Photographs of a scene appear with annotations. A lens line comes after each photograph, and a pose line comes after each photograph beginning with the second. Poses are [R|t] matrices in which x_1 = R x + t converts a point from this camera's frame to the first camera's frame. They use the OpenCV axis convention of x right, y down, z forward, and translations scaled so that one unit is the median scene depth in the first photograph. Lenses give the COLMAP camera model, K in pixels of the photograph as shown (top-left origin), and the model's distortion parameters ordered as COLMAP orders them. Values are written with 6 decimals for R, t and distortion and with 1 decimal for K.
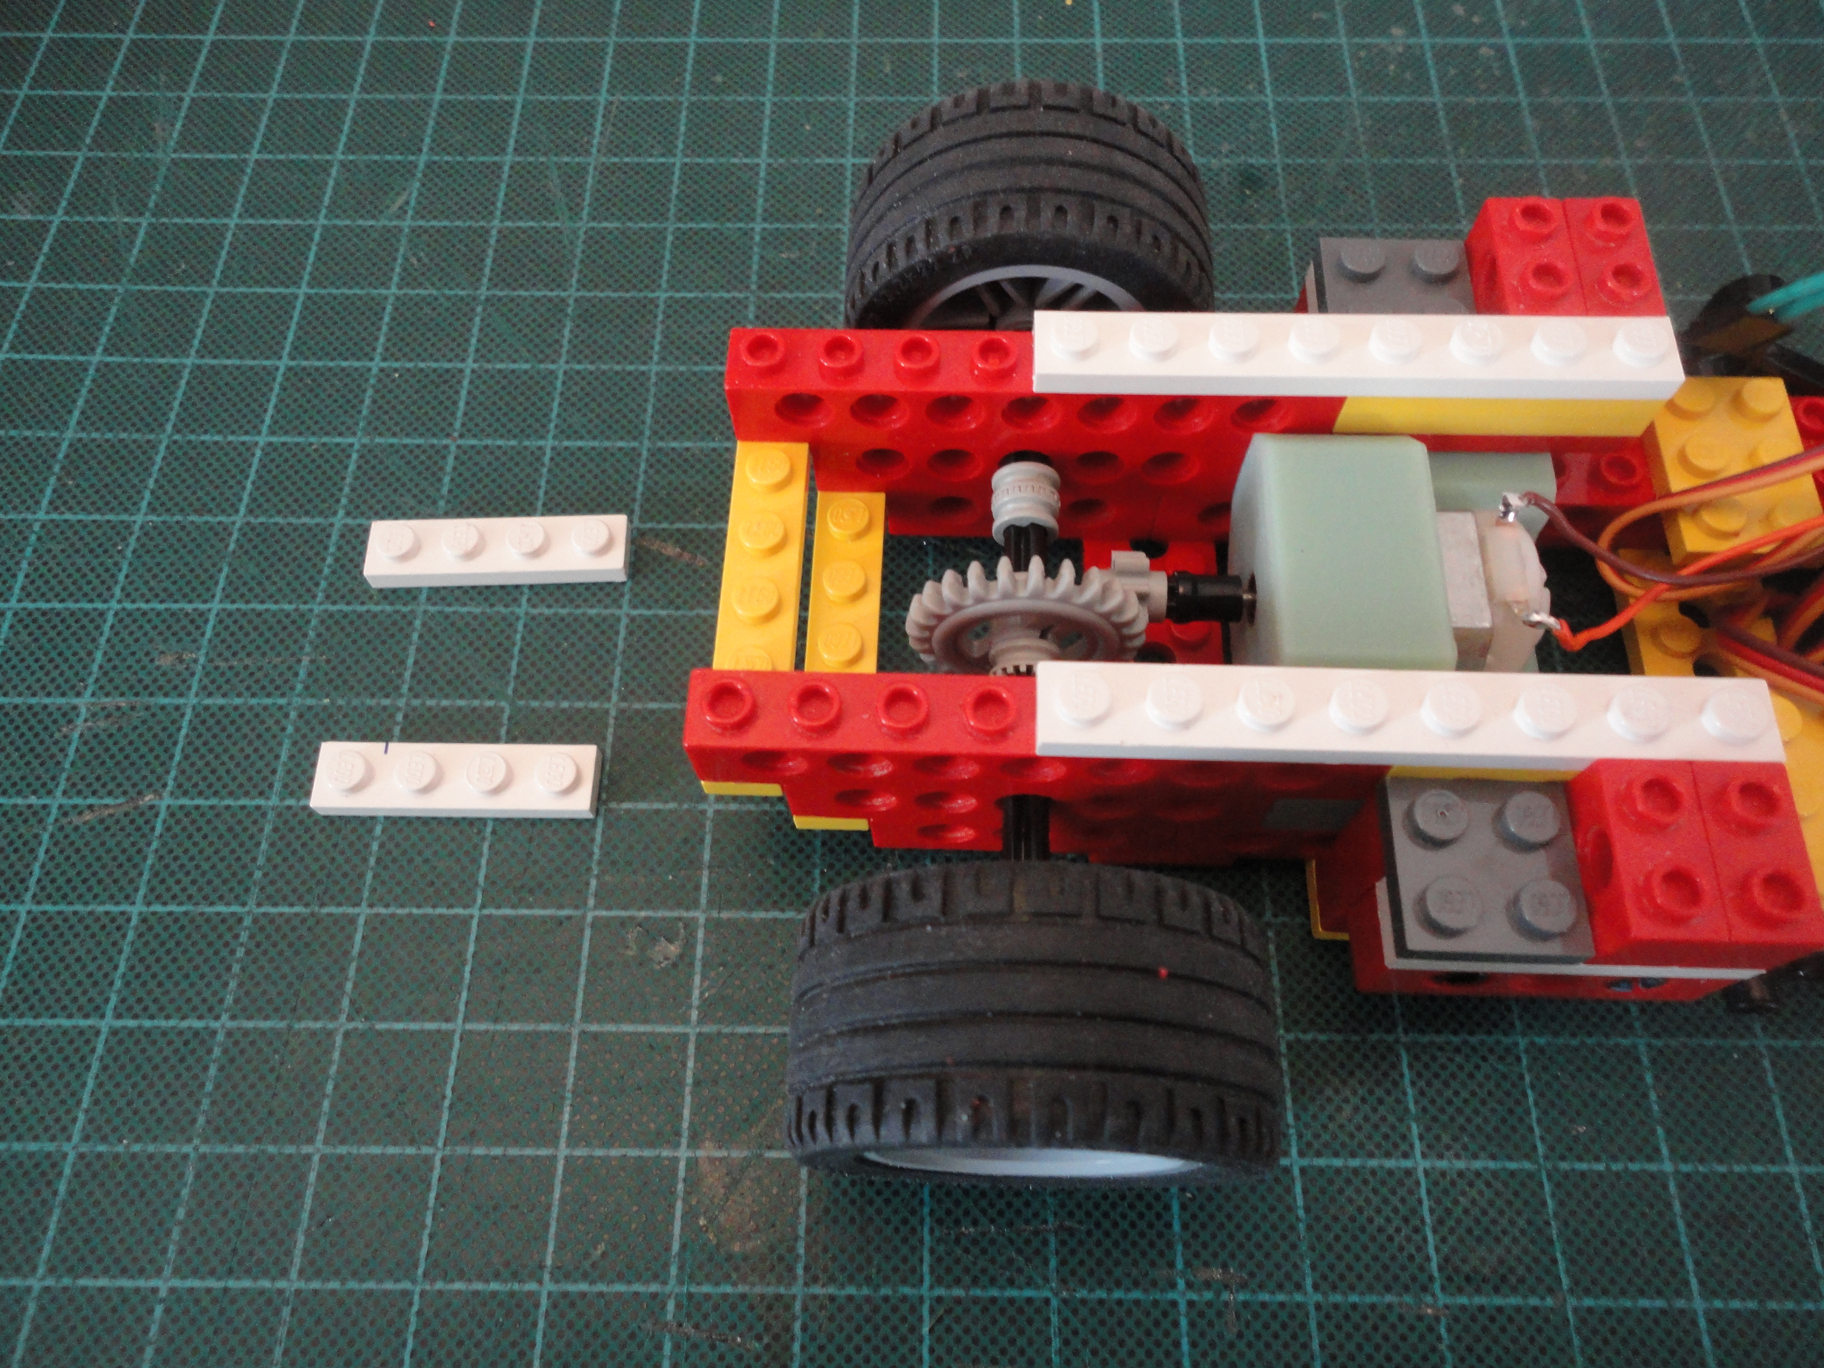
lens RADIAL K [[1351.9, 0, 914.9], [0, 1351.9, 683.7], [0, 0, 1]] dist [0.014010, -0.008361]
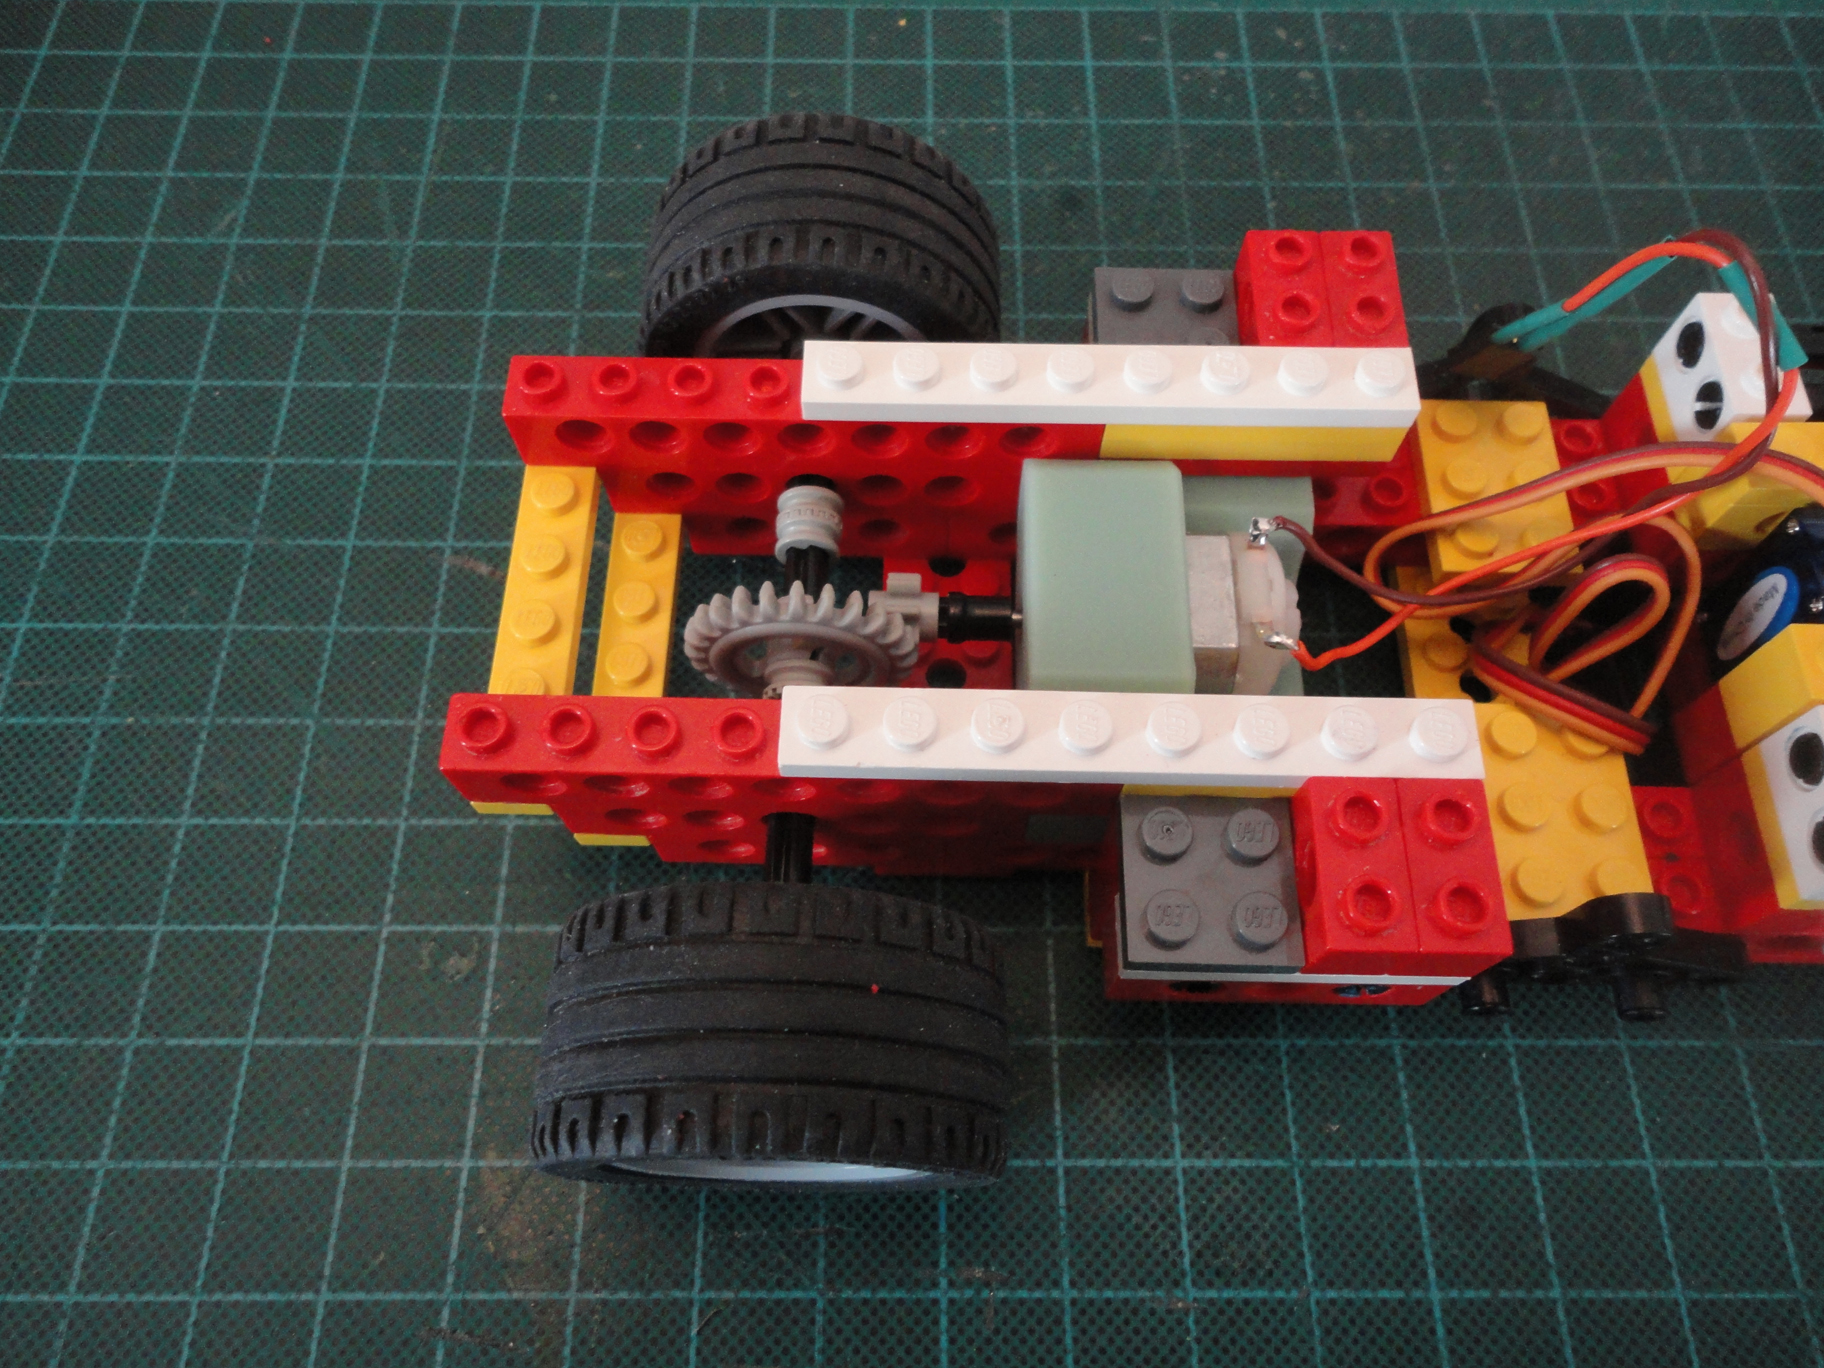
lens RADIAL K [[1351.9, 0, 916.4], [0, 1351.9, 683.2], [0, 0, 1]] dist [0.014010, -0.008361]
pose [[0.999671, -0.004527, 0.025230, 0.137086], [0.004386, 0.999975, 0.005624, -0.019169], [-0.025255, -0.005512, 0.999666, -0.028629]]
